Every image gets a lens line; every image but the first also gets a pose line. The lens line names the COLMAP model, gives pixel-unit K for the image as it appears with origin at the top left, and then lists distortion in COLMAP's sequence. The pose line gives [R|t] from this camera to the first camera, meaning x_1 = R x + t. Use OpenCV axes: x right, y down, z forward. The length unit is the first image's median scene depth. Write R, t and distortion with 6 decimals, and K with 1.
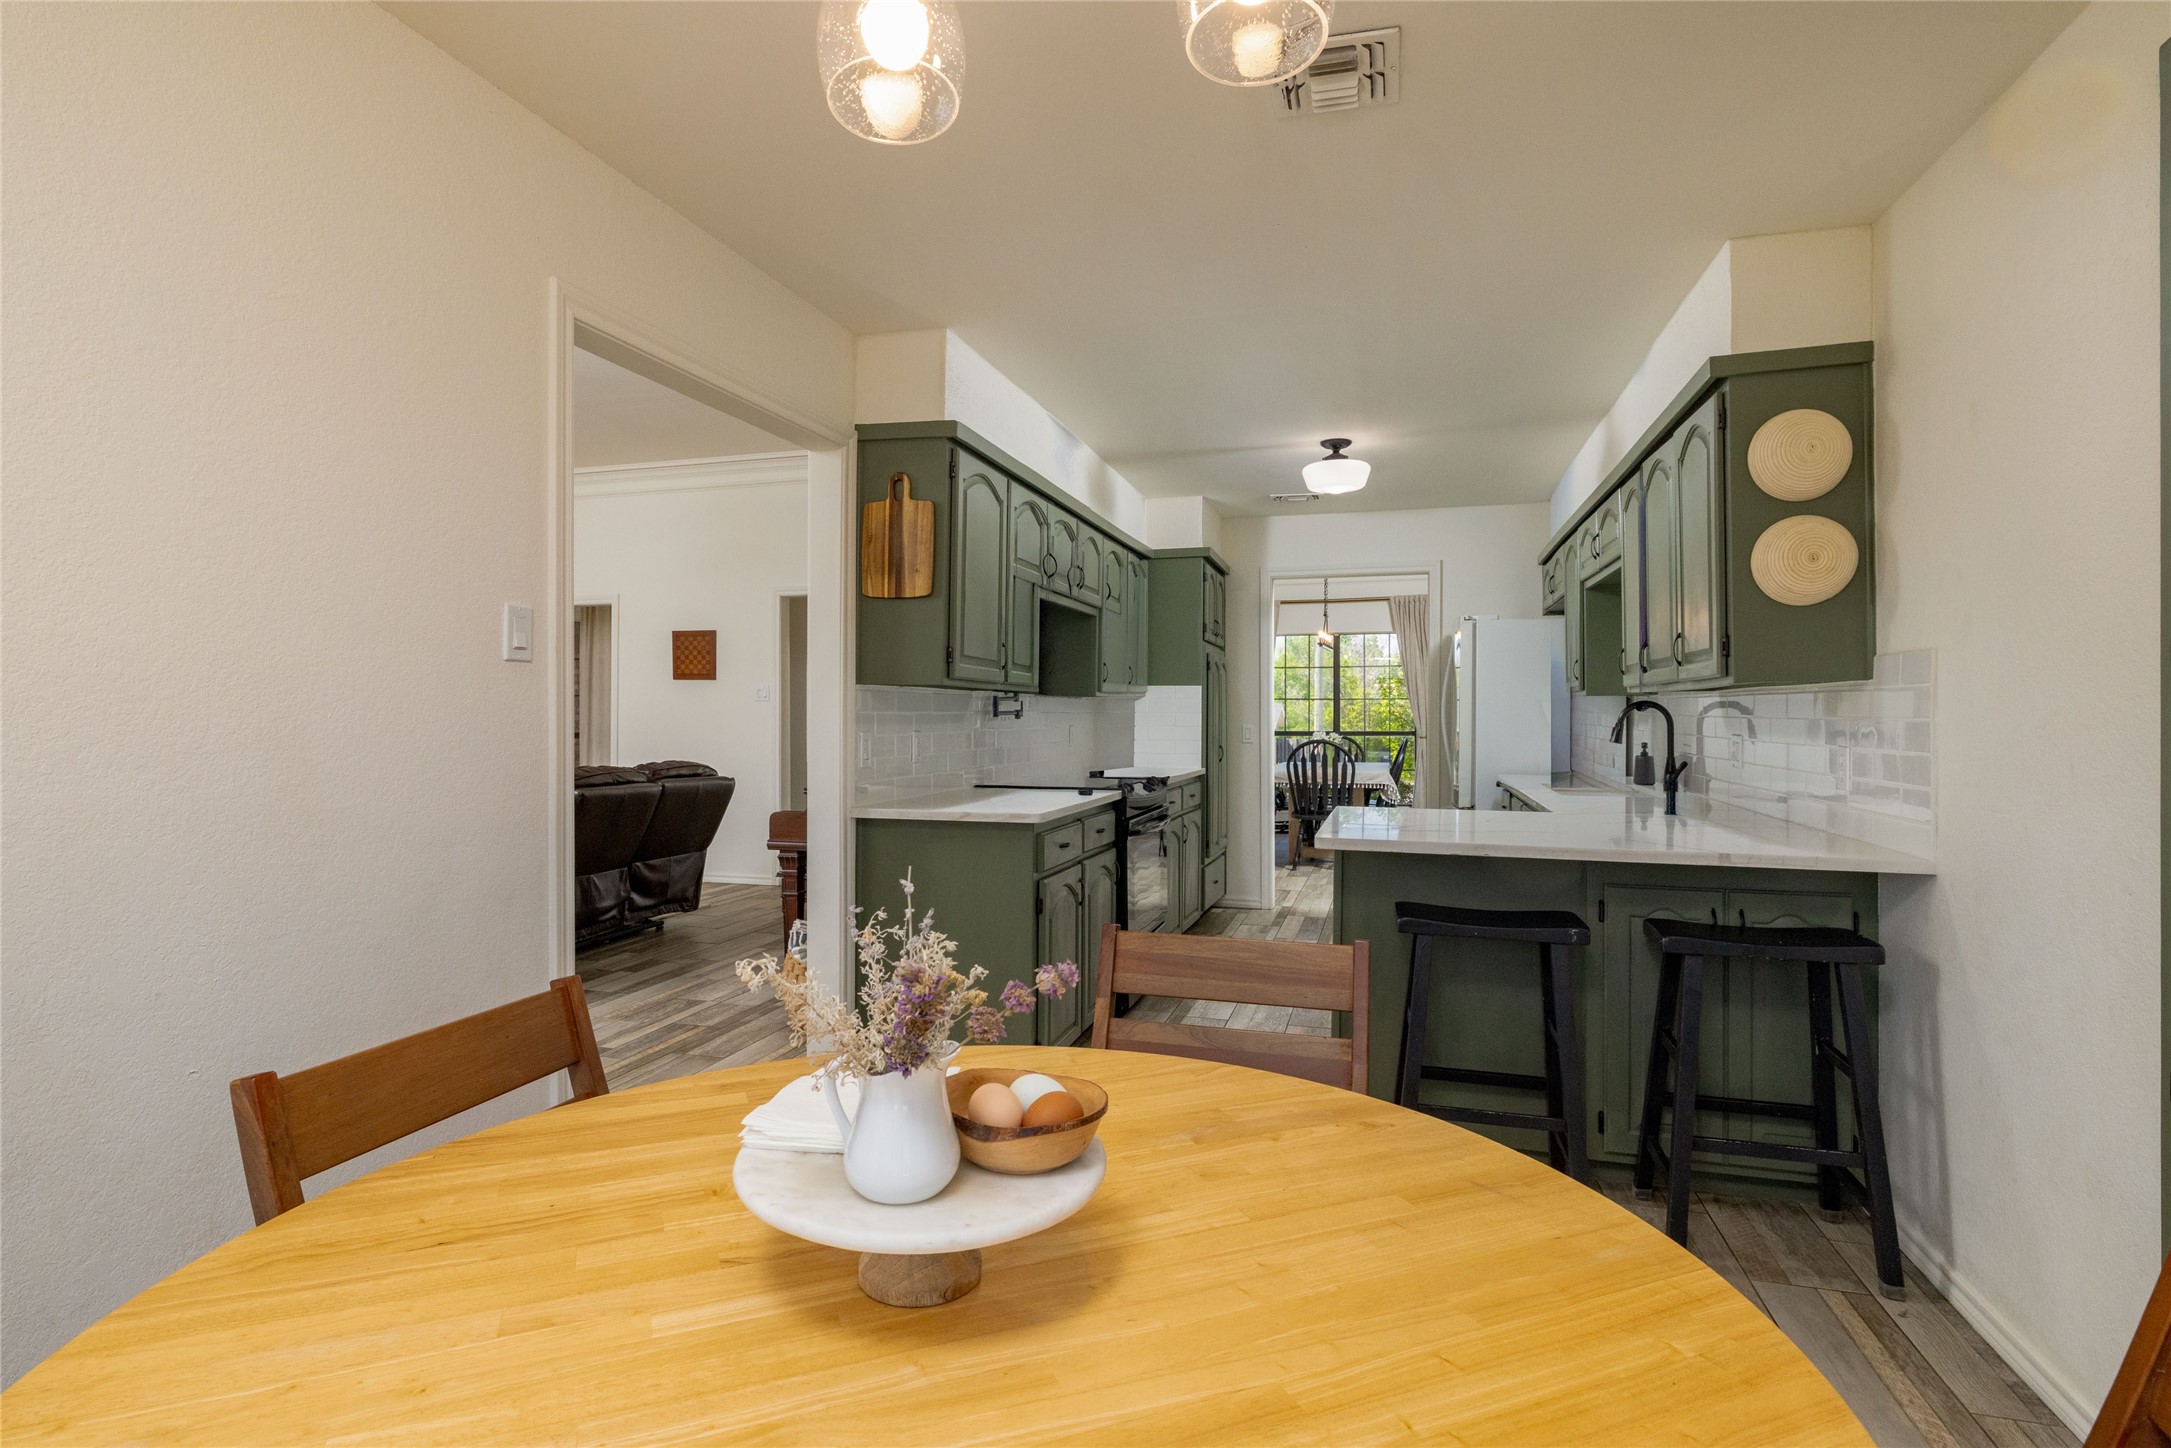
lens RADIAL K [[1100.9, 0, 1078.2], [0, 1100.9, 721.0], [0, 0, 1]] dist [-0.004903, -0.000611]
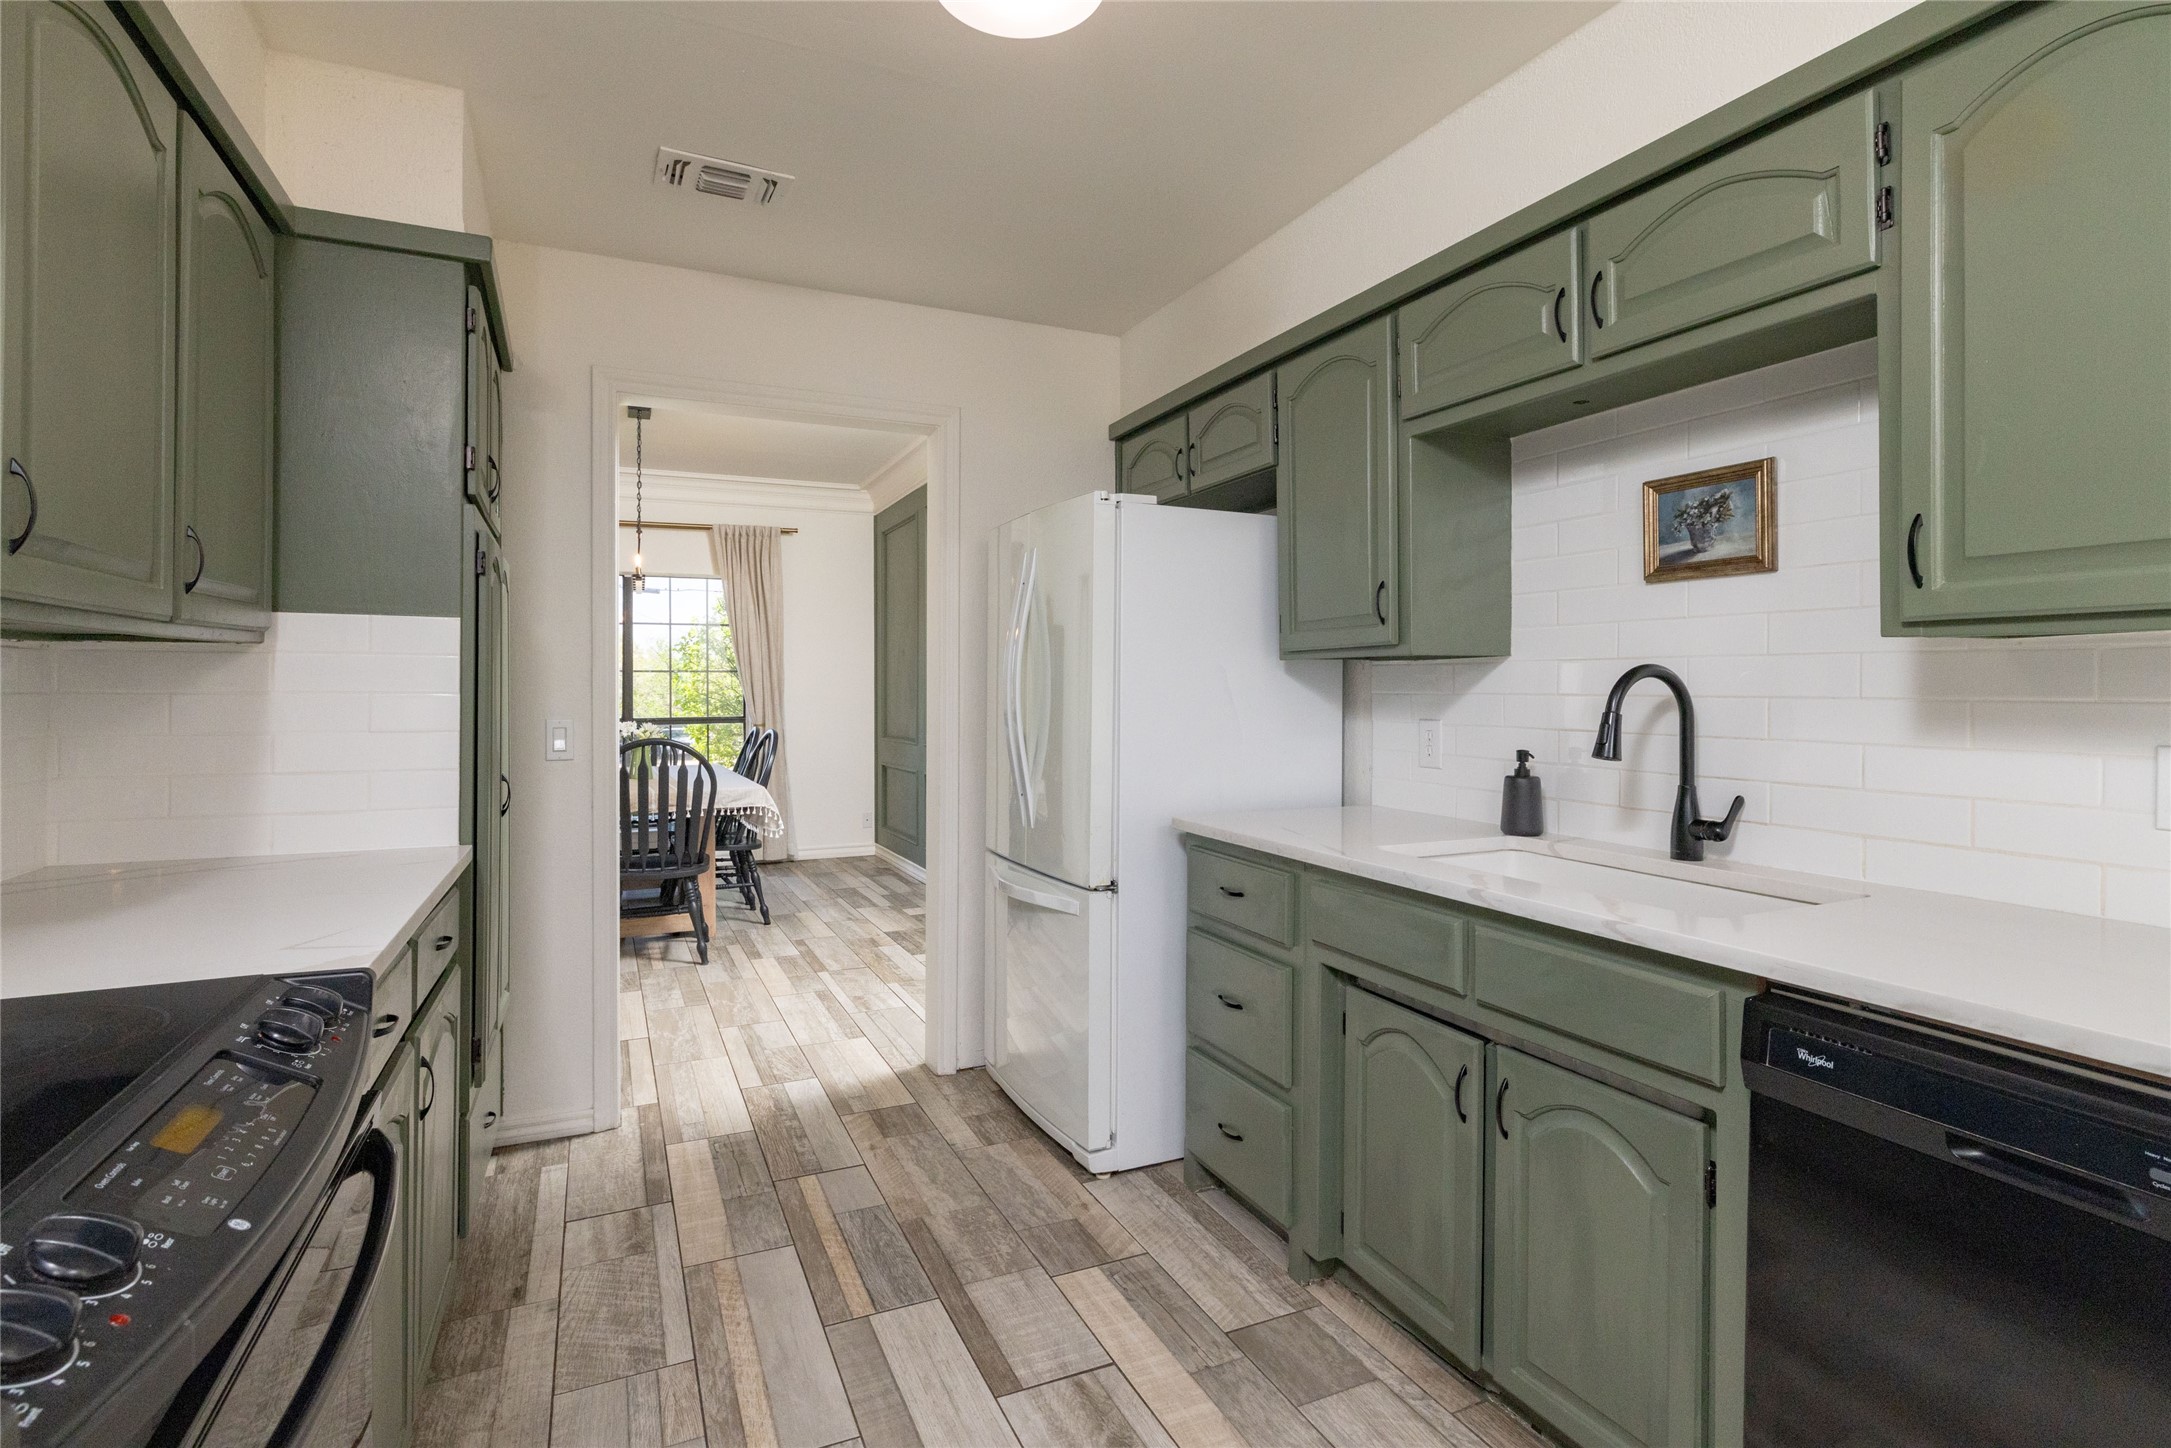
lens RADIAL K [[1064.6, 0, 1098.9], [0, 1064.6, 689.2], [0, 0, 1]] dist [0.006121, -0.002059]
pose [[0.752109, -0.001525, 0.659036, 0.042139], [0.006688, 0.999963, -0.005320, -0.005836], [-0.659004, 0.008409, 0.752092, 0.642701]]
